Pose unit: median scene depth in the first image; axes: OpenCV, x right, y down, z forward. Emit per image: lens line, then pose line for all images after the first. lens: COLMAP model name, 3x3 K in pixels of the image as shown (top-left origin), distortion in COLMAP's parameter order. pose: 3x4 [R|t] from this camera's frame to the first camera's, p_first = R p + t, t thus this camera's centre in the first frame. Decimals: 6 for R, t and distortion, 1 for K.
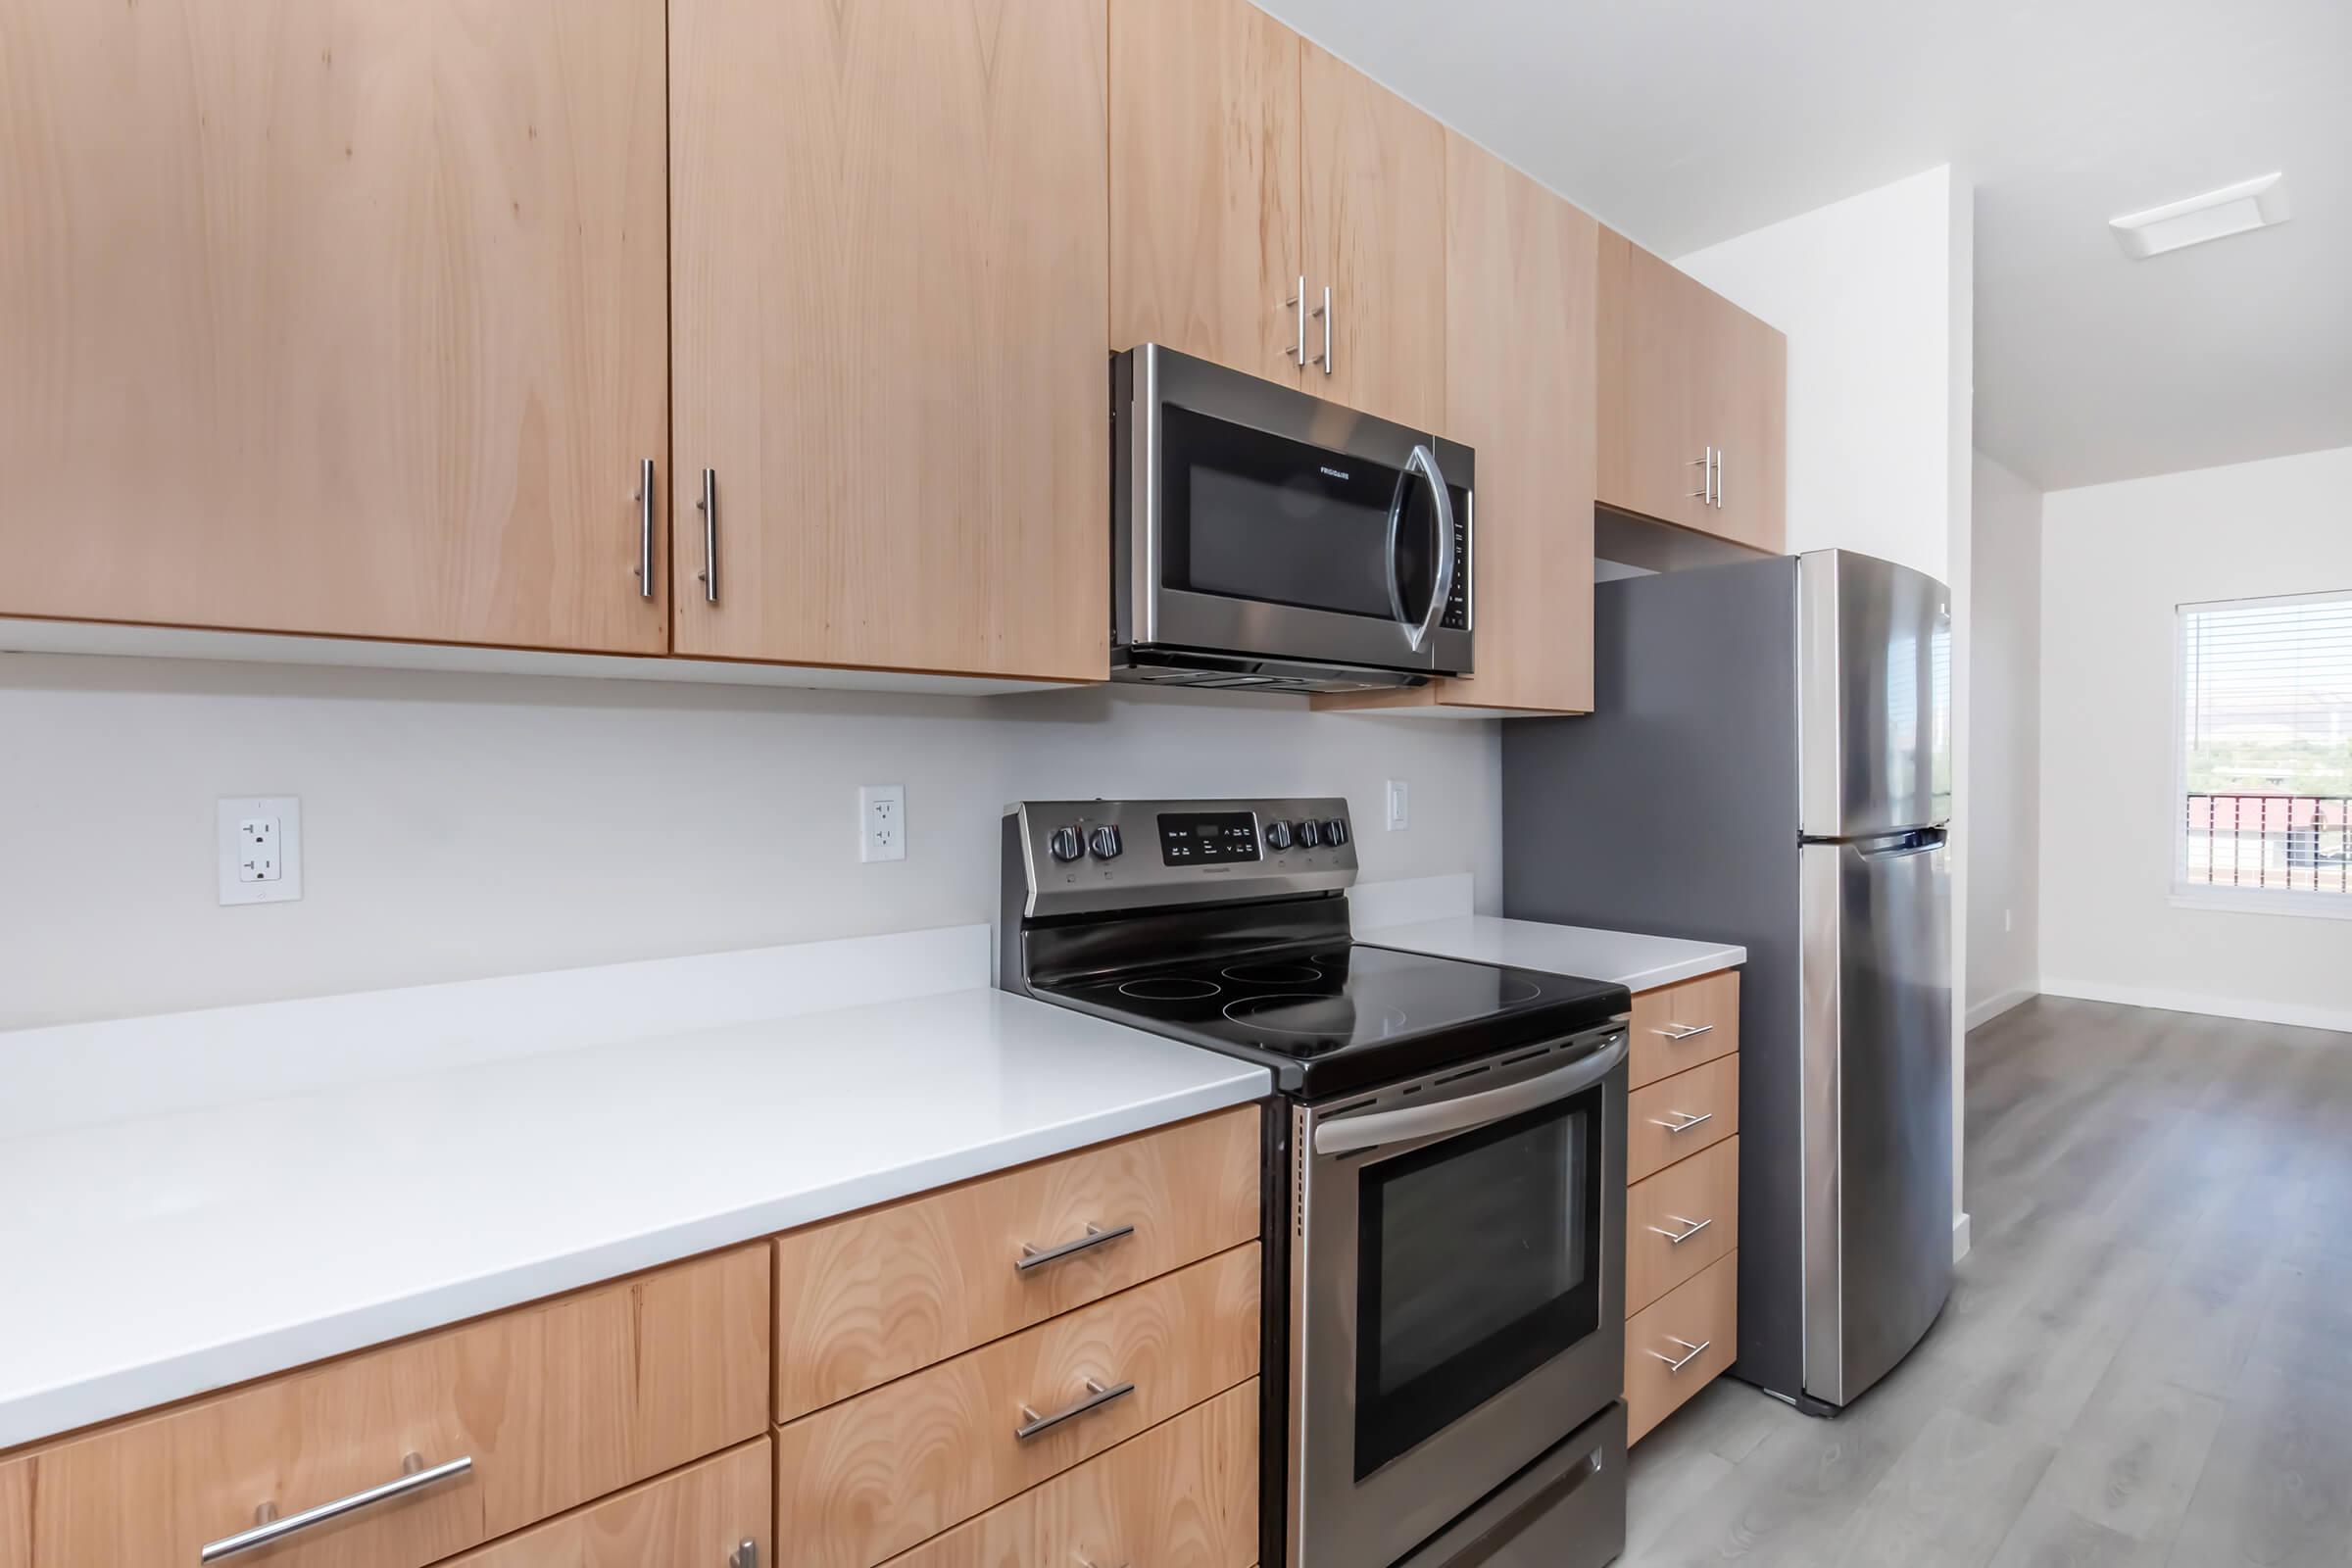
lens RADIAL K [[1084.4, 0, 1212.3], [0, 1084.4, 772.6], [0, 0, 1]] dist [0.003990, 0.000014]
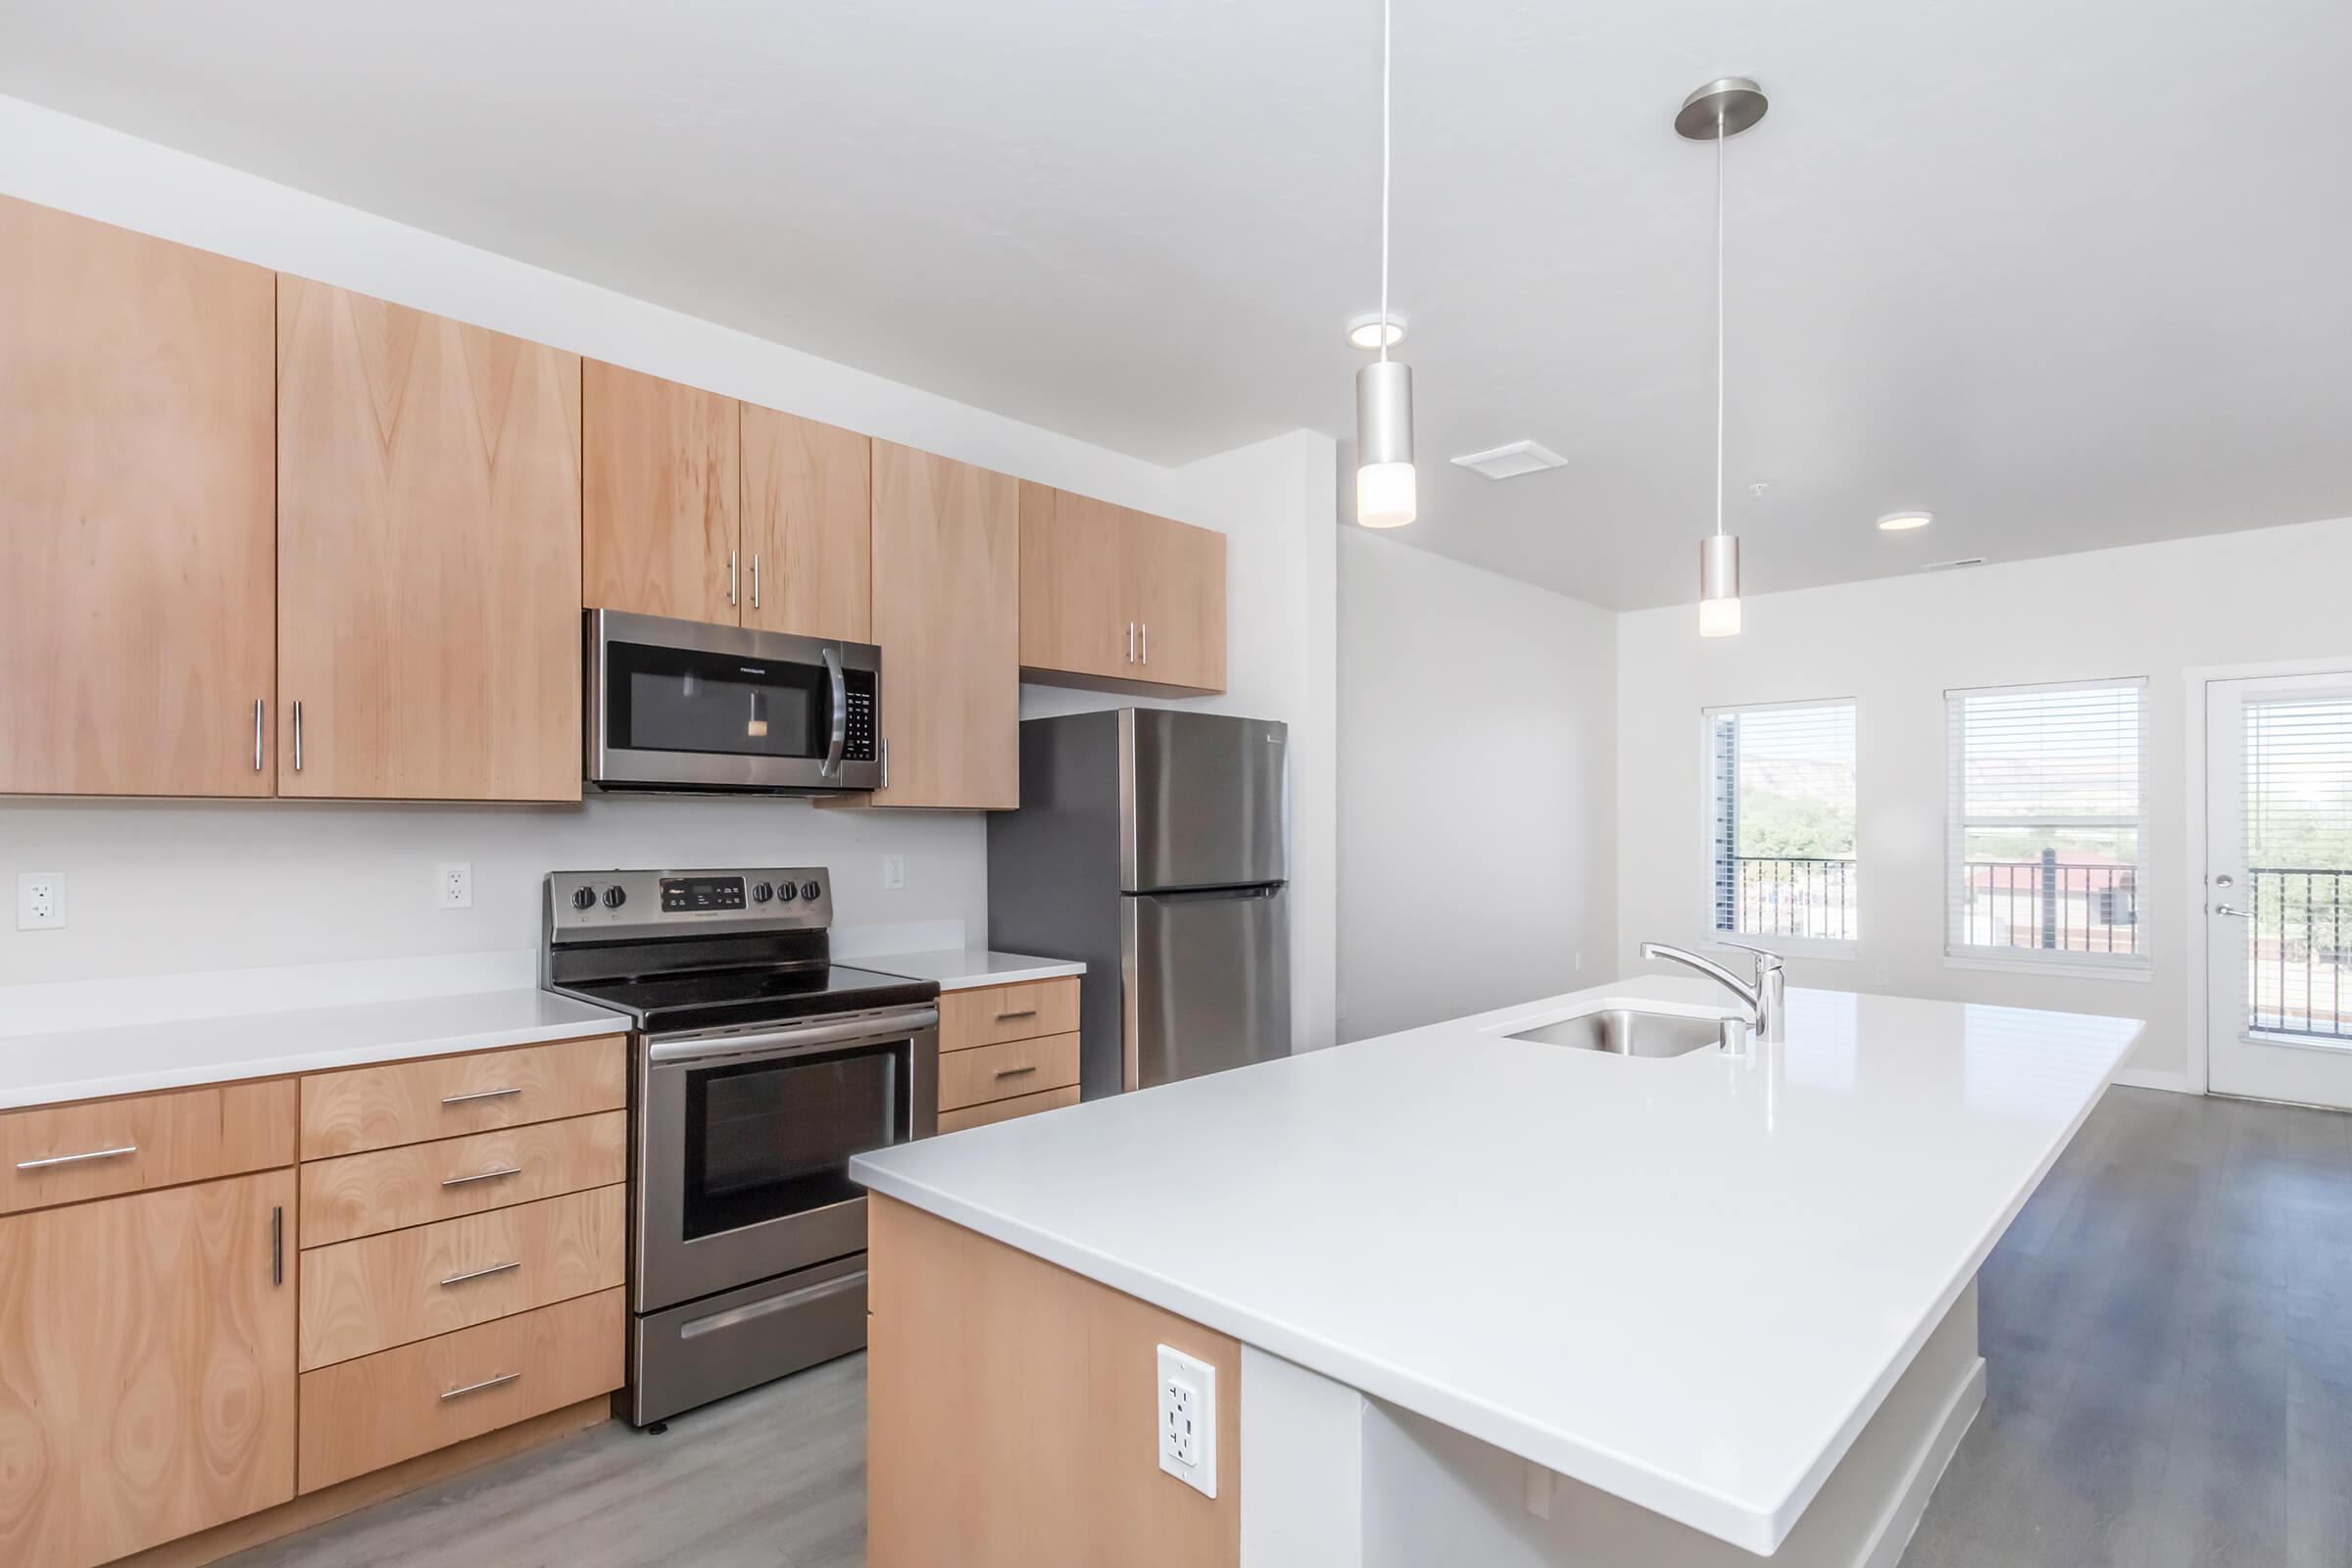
lens RADIAL K [[1123.6, 0, 1209.5], [0, 1123.6, 821.5], [0, 0, 1]] dist [0.000201, 0.000541]
pose [[0.996248, 0.000848, 0.086543, 0.671746], [0.000041, 0.999947, -0.010279, -0.031089], [-0.086547, 0.010244, 0.996195, -0.773112]]
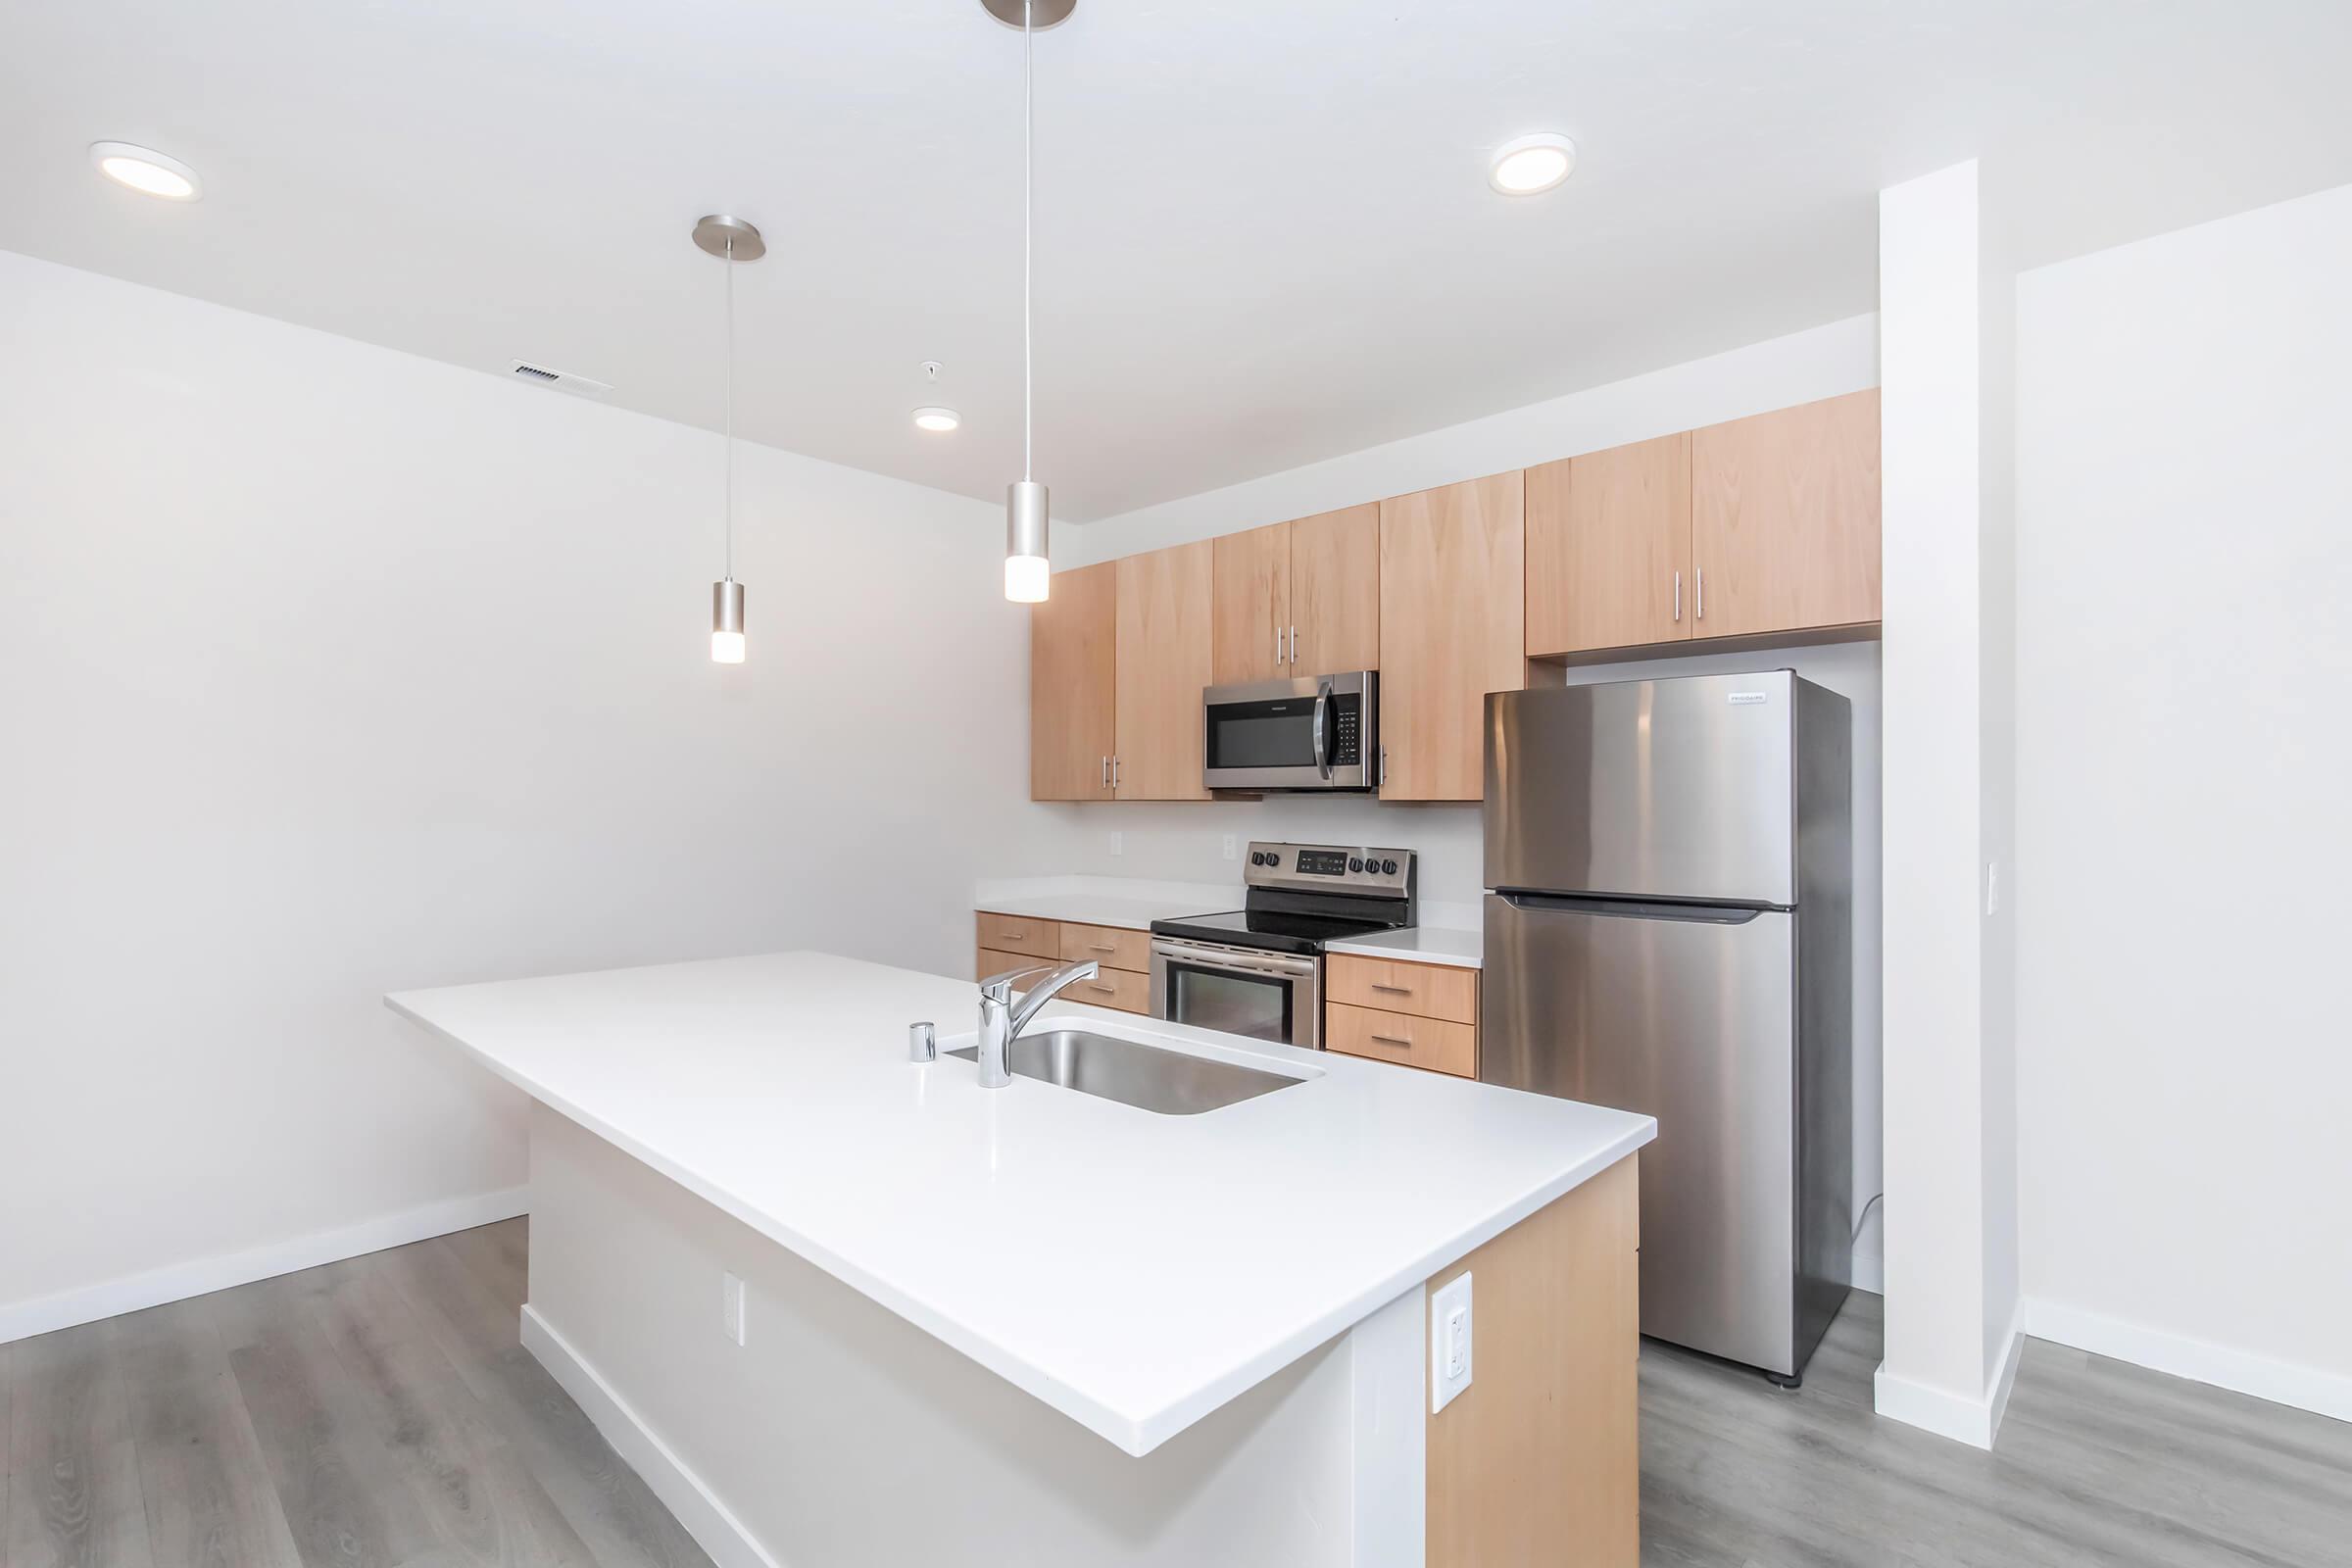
lens RADIAL K [[1060.0, 0, 1103.9], [0, 1060.0, 824.8], [0, 0, 1]] dist [0.022982, -0.000021]
pose [[0.065879, 0.019582, -0.997635, 2.482529], [-0.007350, 0.999790, 0.019139, -0.065131], [0.997801, 0.006071, 0.066009, 0.472640]]
